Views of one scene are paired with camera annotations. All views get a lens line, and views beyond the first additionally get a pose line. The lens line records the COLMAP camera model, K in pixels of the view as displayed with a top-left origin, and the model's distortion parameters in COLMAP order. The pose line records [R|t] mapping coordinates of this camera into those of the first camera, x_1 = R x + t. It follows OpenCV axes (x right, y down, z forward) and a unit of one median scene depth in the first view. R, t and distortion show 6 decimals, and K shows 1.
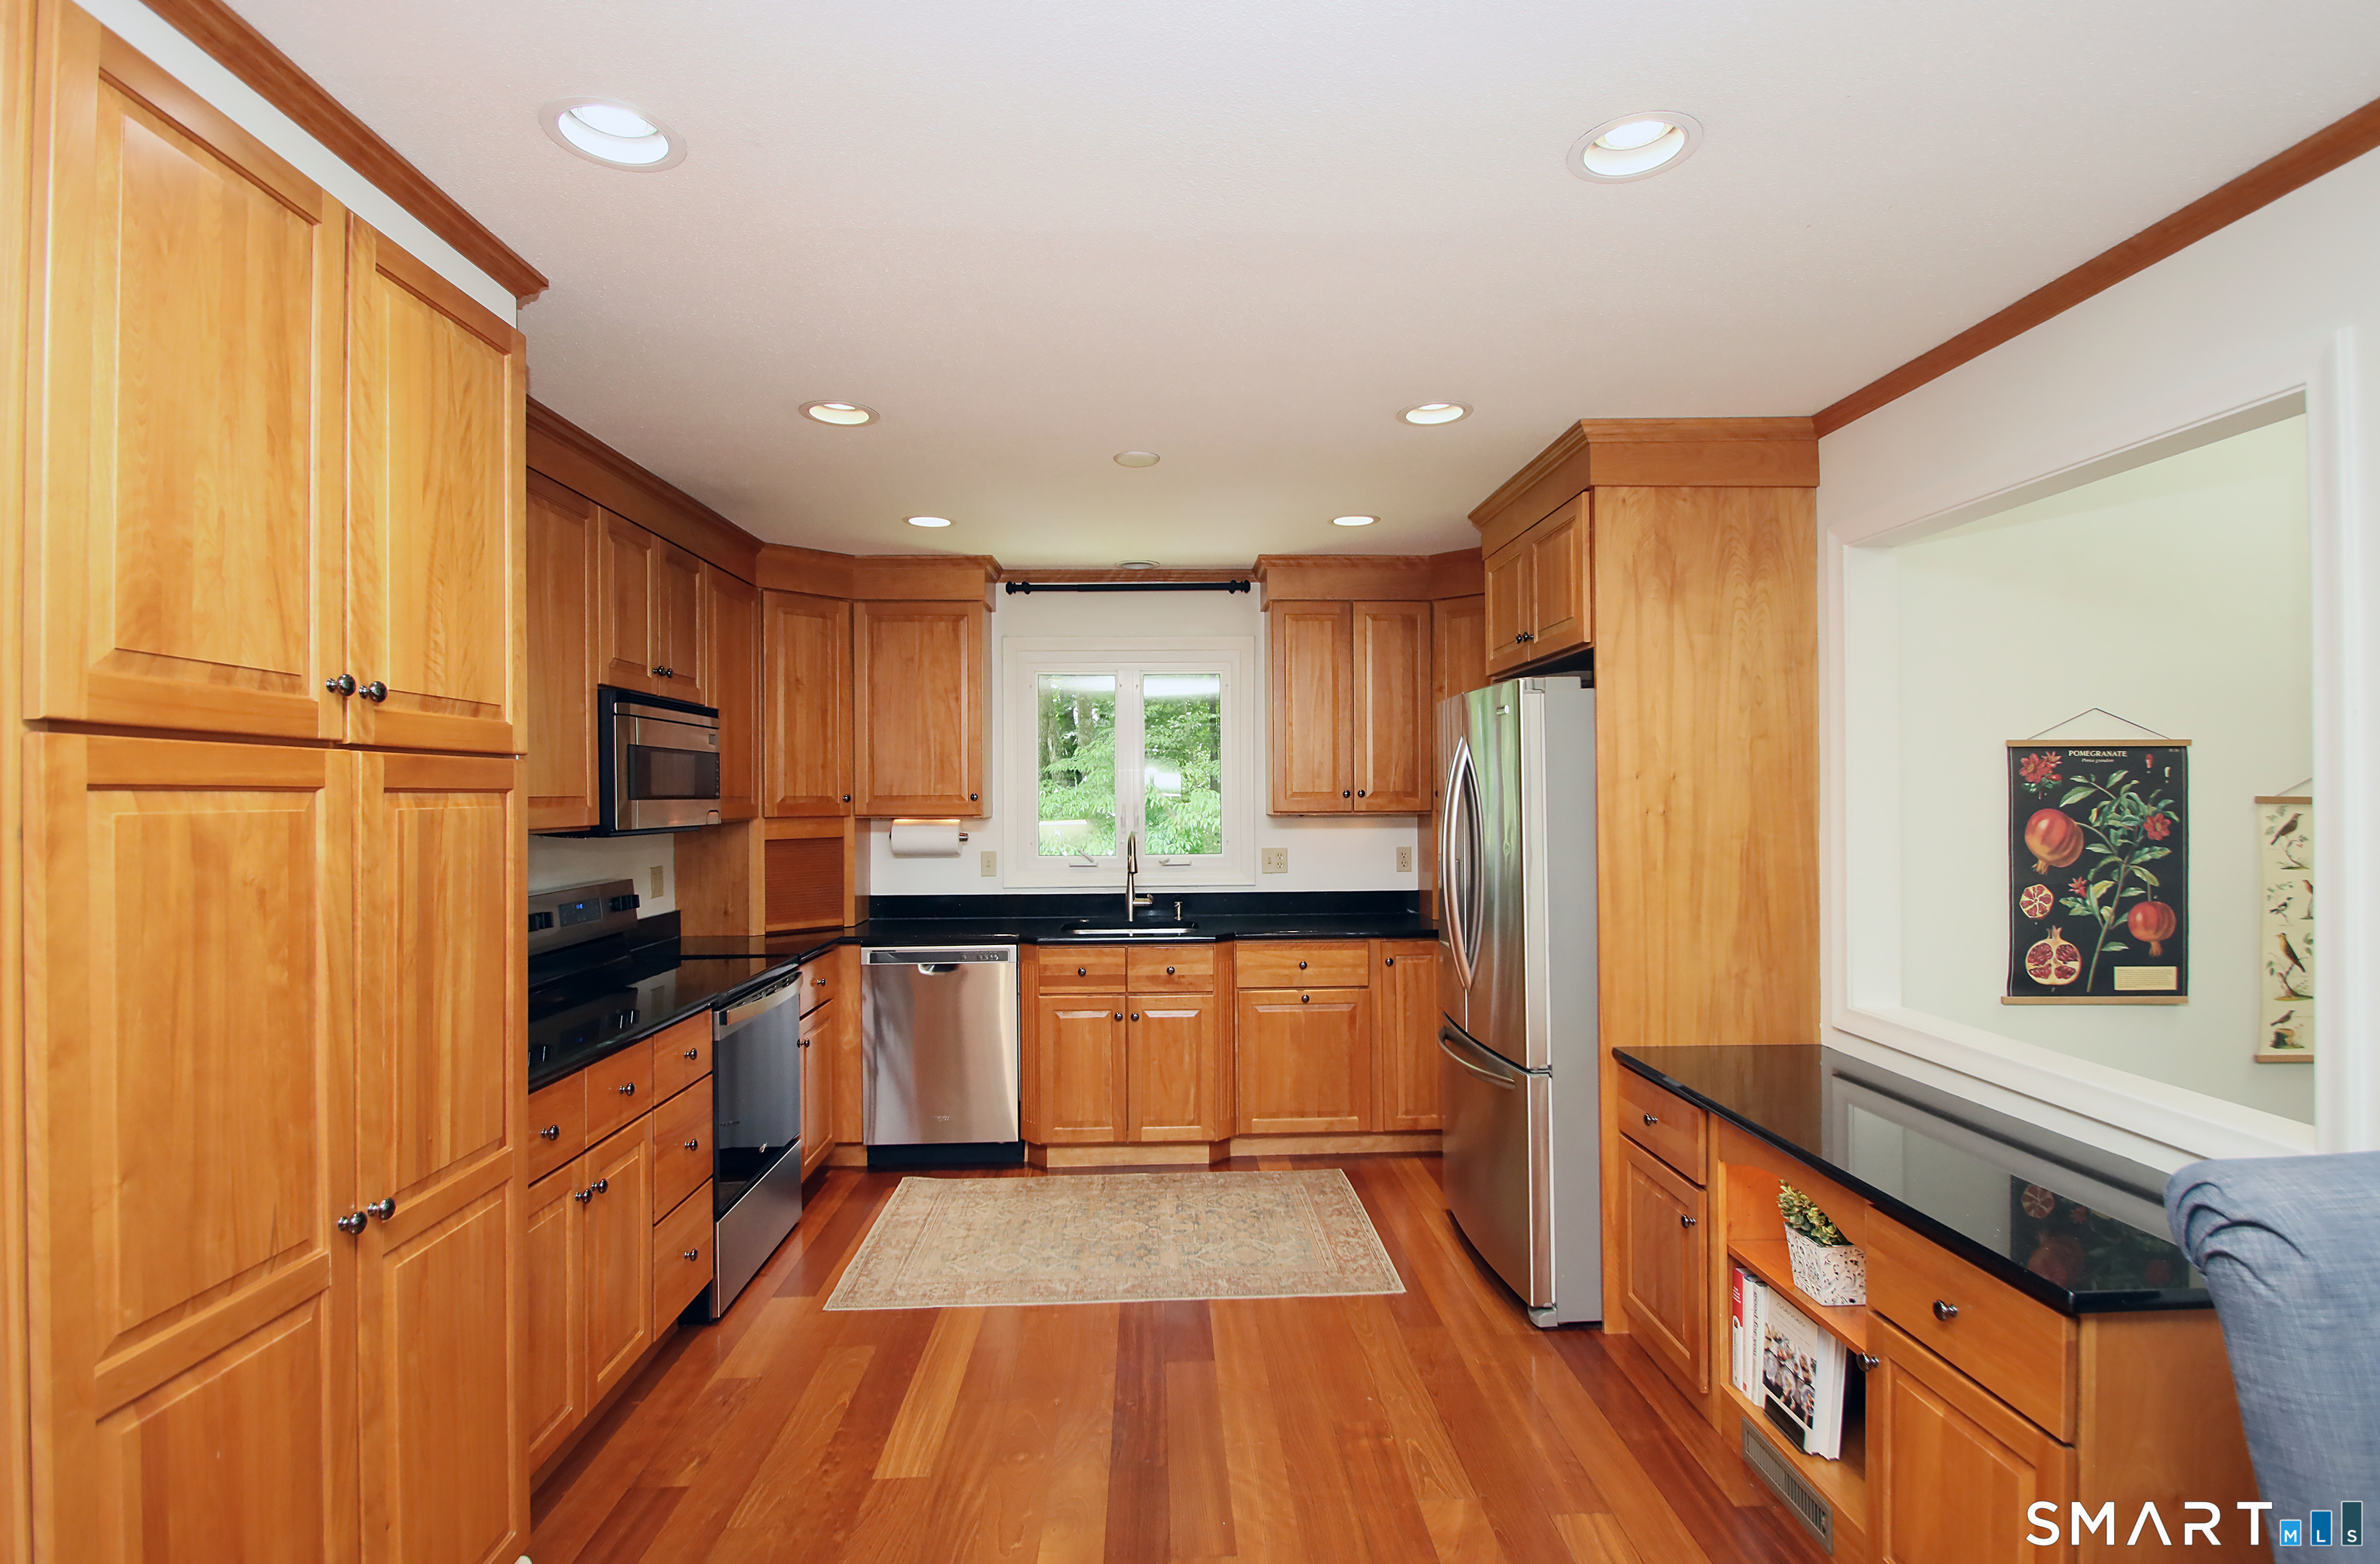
lens RADIAL K [[1098.9, 0, 1177.7], [0, 1098.9, 788.1], [0, 0, 1]] dist [0.010434, -0.014112]
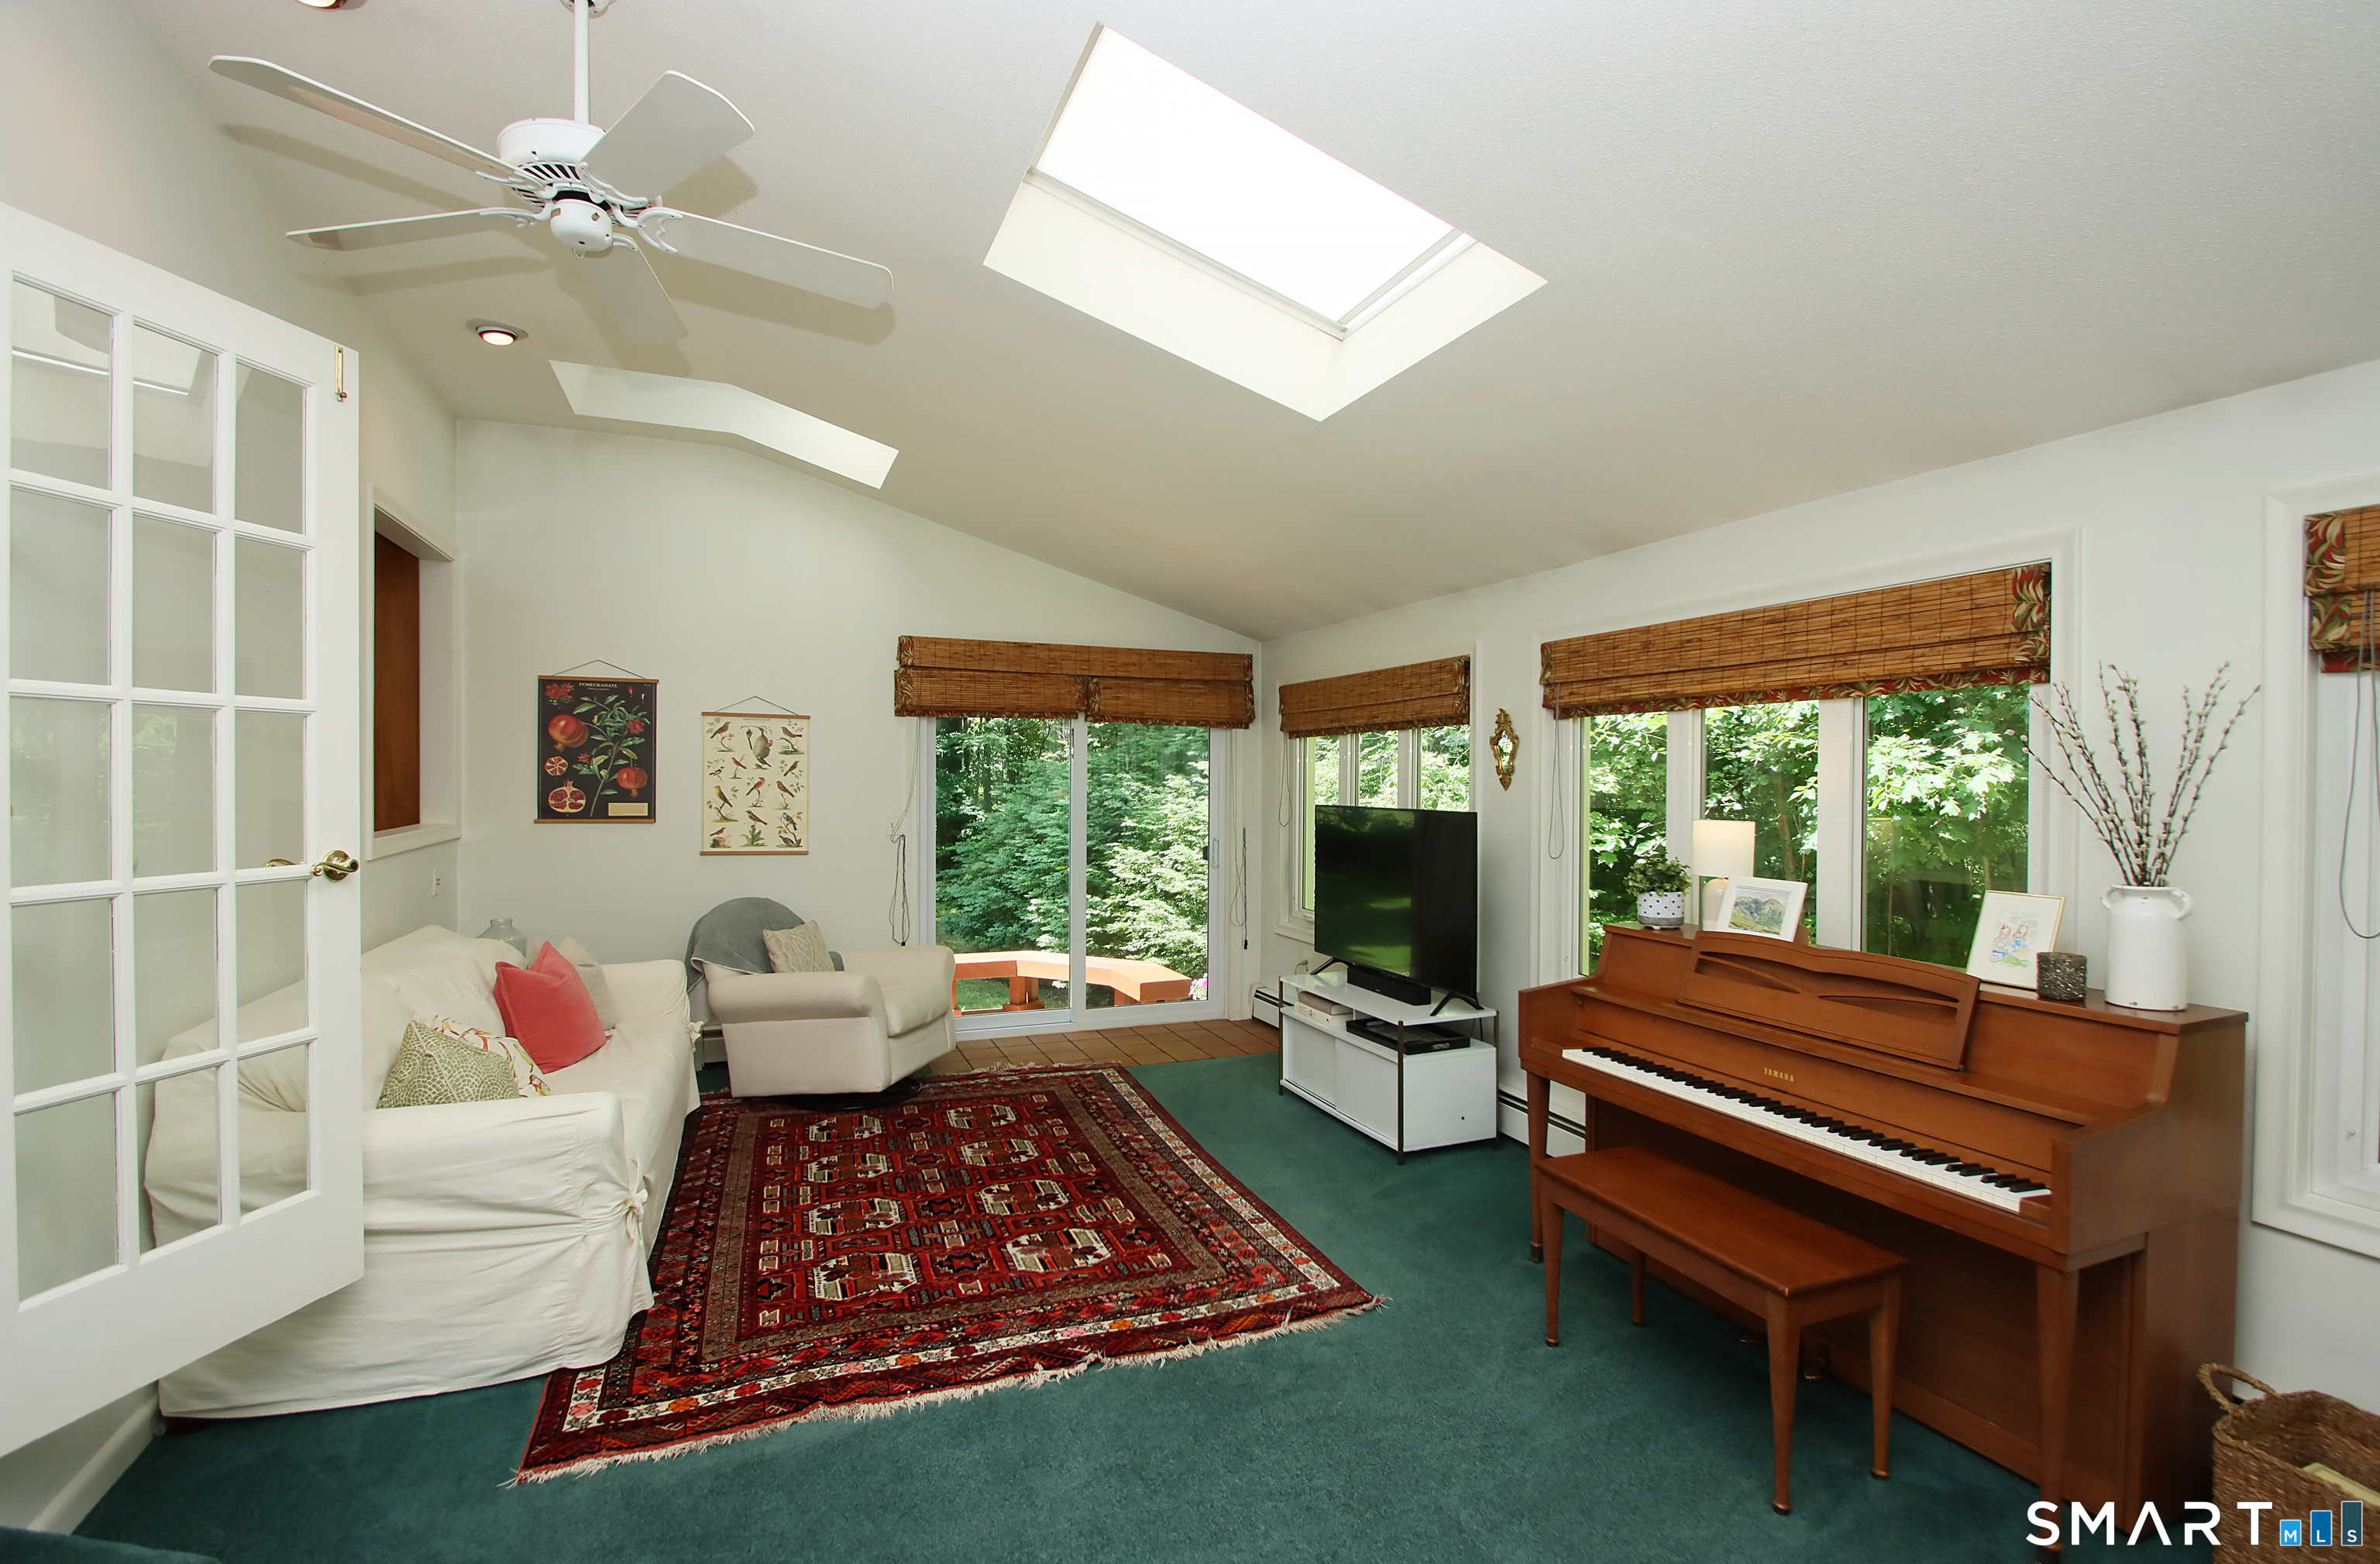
lens RADIAL K [[1098.9, 0, 1203.4], [0, 1098.9, 785.2], [0, 0, 1]] dist [0.010434, -0.014112]
pose [[0.932187, 0.005567, 0.361934, 0.789662], [-0.011404, 0.999837, 0.013993, 0.068628], [-0.361797, -0.017171, 0.932099, -0.745998]]
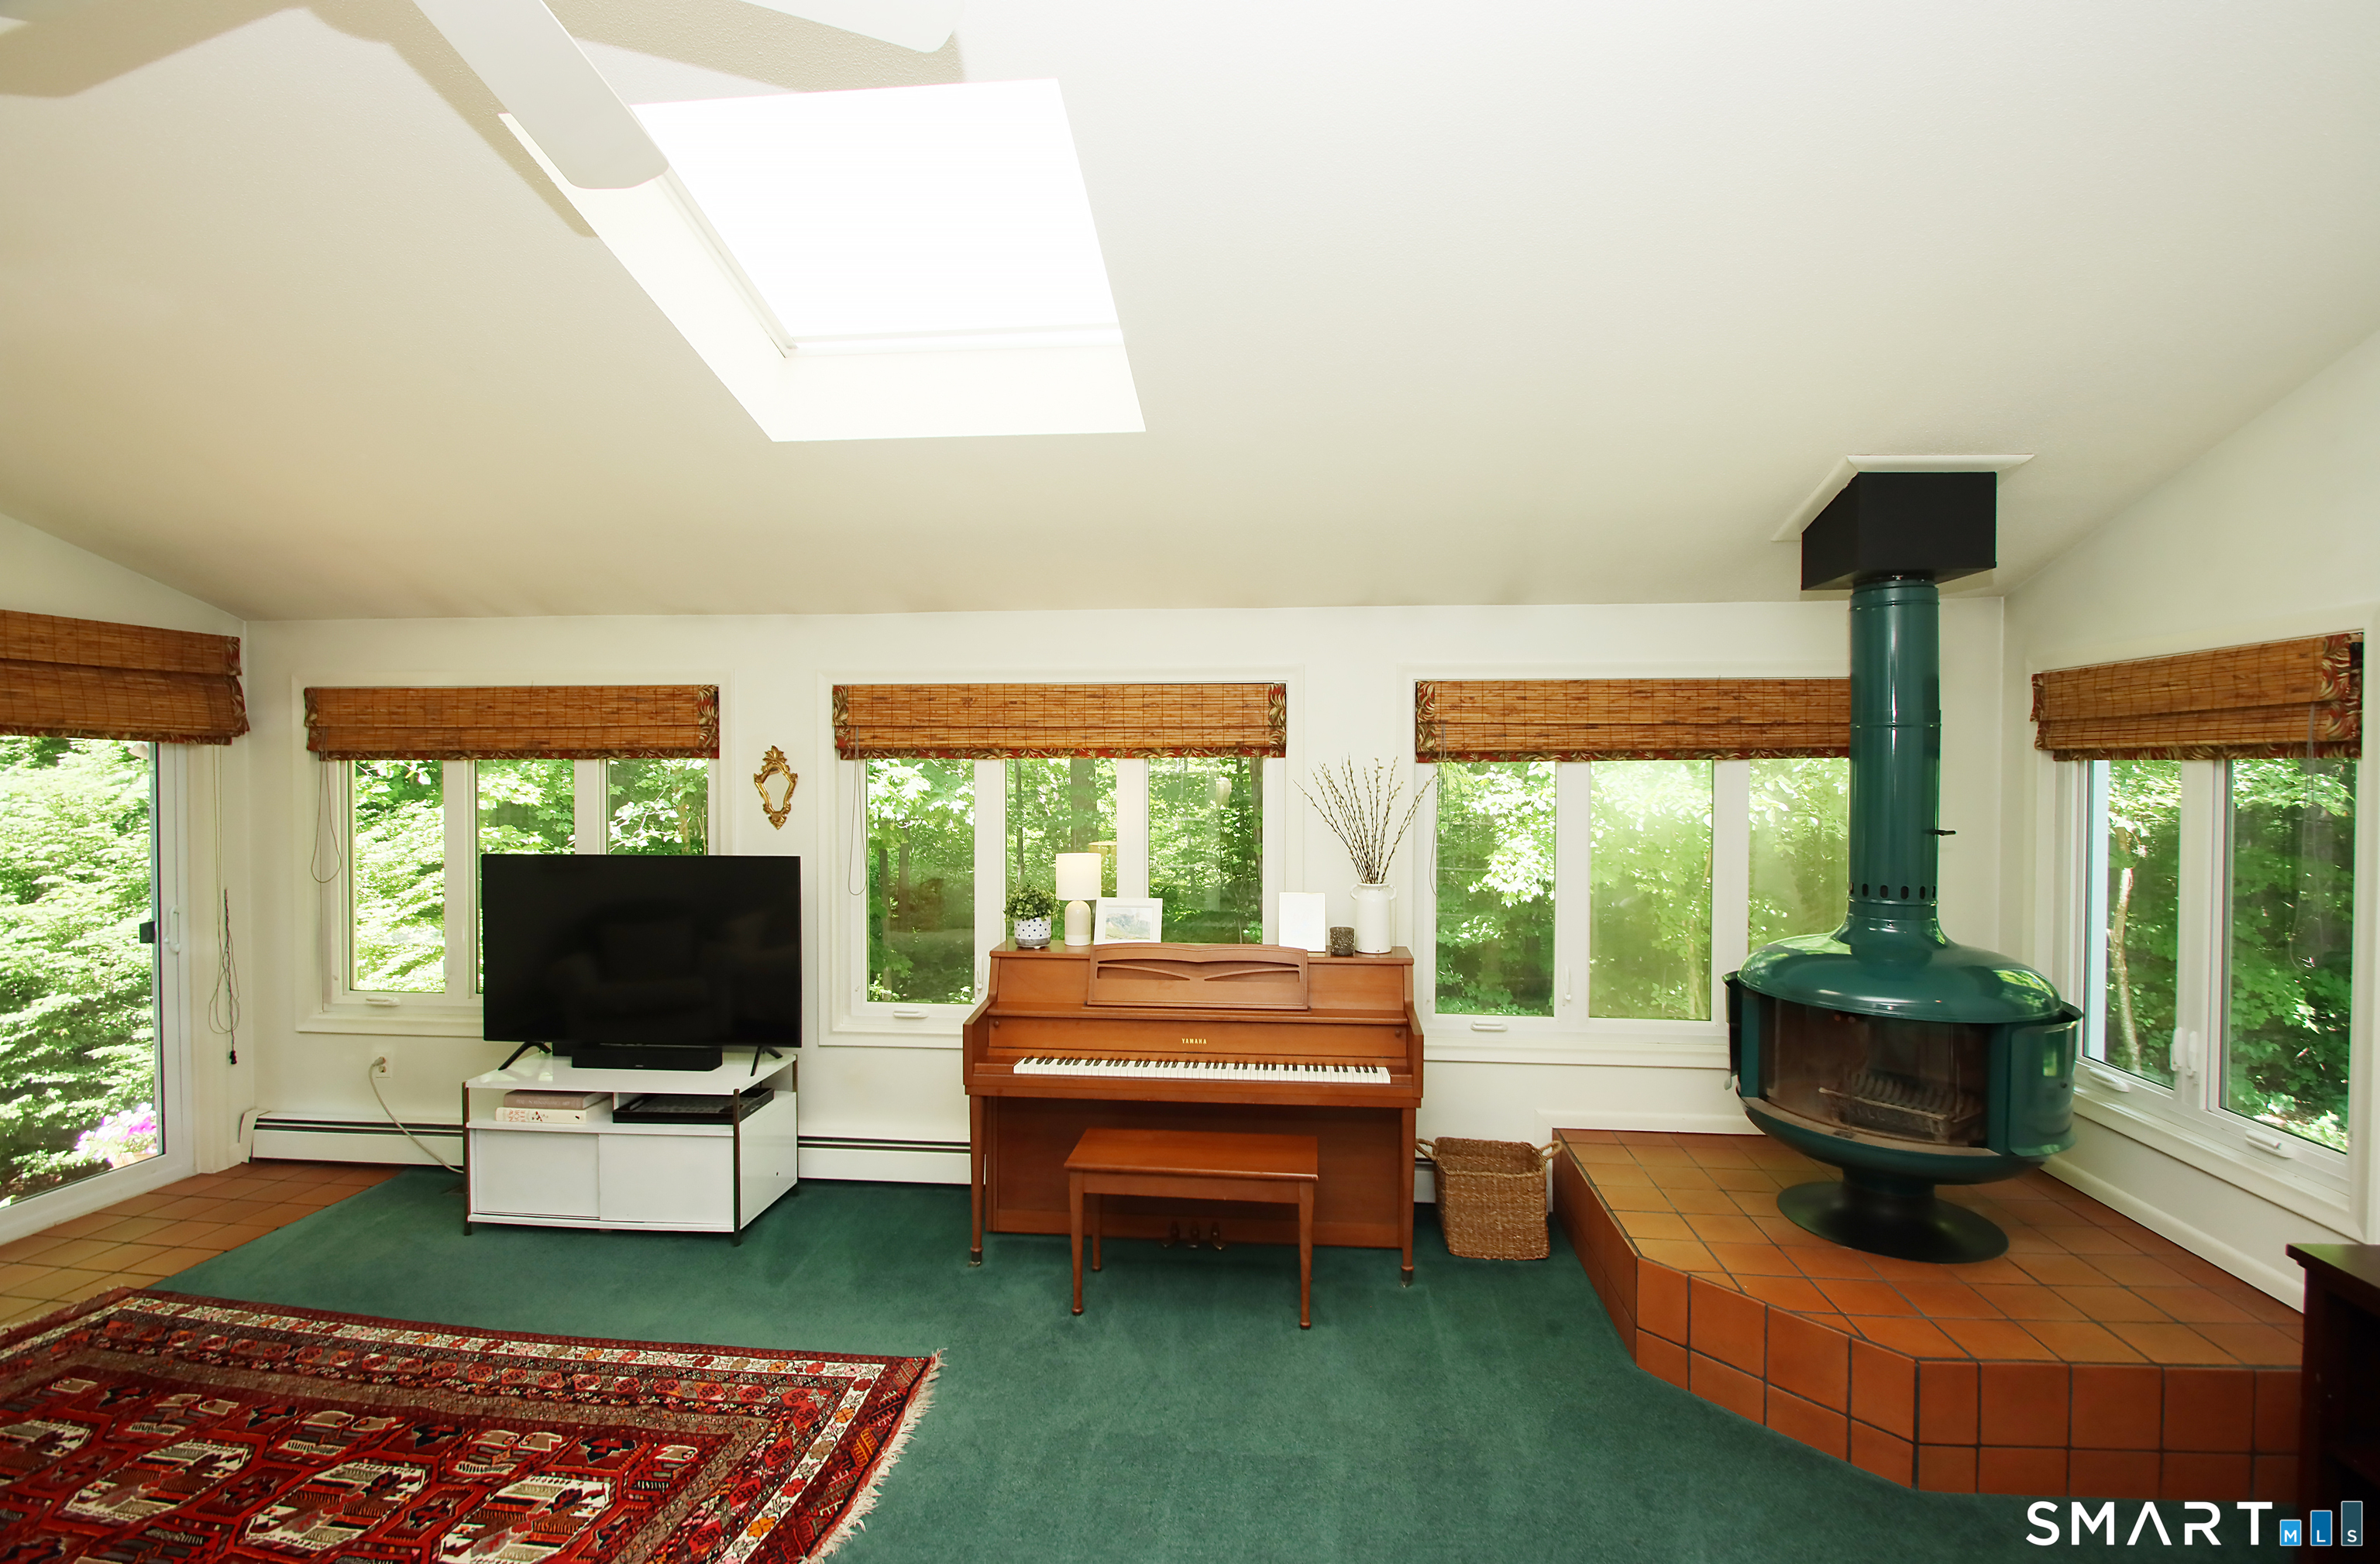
lens RADIAL K [[1098.9, 0, 1198.4], [0, 1098.9, 789.0], [0, 0, 1]] dist [0.010434, -0.014112]
pose [[0.121412, -0.016852, 0.992459, 0.448253], [-0.010026, 0.999784, 0.018203, 0.021793], [-0.992552, -0.012160, 0.121216, -0.360818]]
